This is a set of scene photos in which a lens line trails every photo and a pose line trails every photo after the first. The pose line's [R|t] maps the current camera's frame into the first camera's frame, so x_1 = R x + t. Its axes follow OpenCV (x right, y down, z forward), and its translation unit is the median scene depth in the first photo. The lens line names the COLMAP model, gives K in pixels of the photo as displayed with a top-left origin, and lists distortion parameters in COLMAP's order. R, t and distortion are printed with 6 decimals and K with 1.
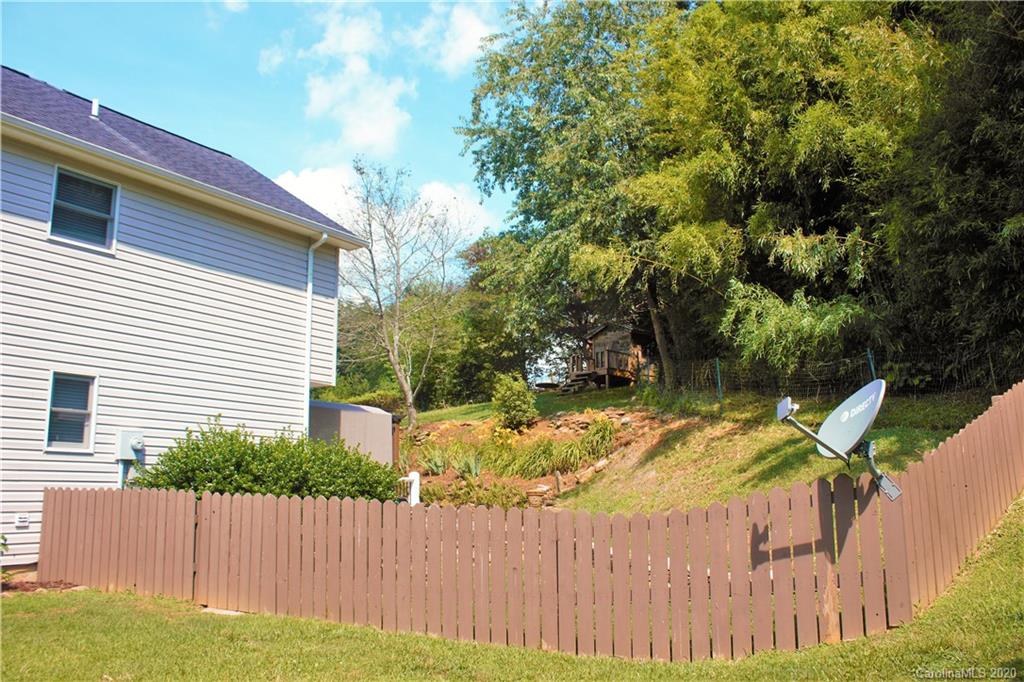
lens RADIAL K [[860.0, 0, 513.4], [0, 860.0, 341.3], [0, 0, 1]] dist [-0.078247, 0.033707]
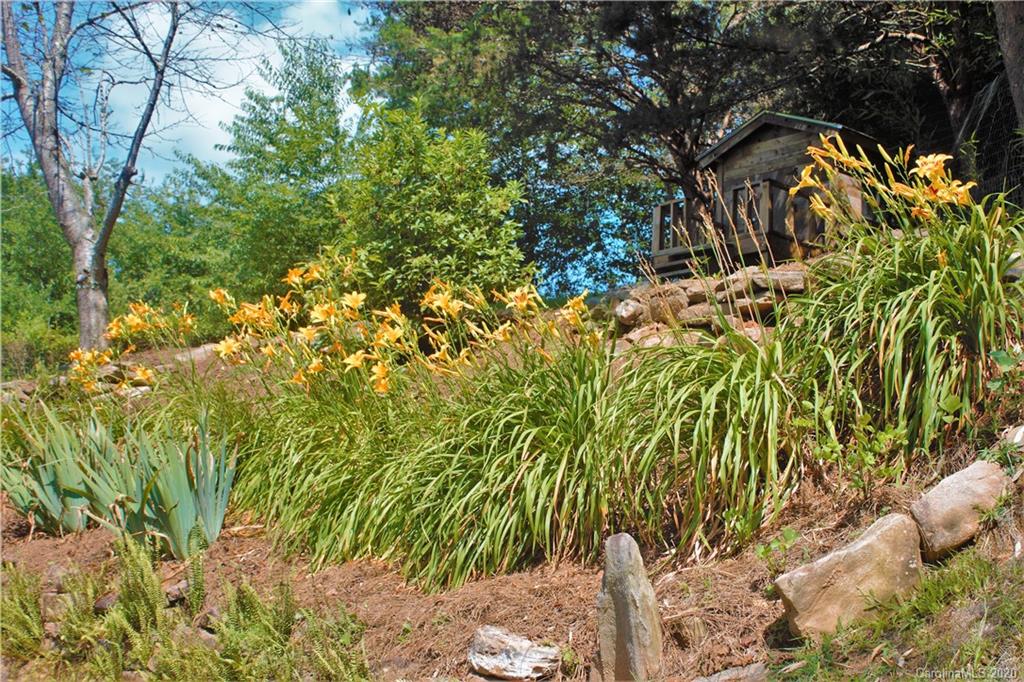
lens RADIAL K [[1373.9, 0, 510.9], [0, 1373.9, 340.8], [0, 0, 1]] dist [0.002394, 0.000000]
pose [[0.999225, 0.034185, -0.019517, 0.035526], [-0.033983, 0.999367, 0.010547, 0.113657], [0.019865, -0.009876, 0.999754, 0.749928]]
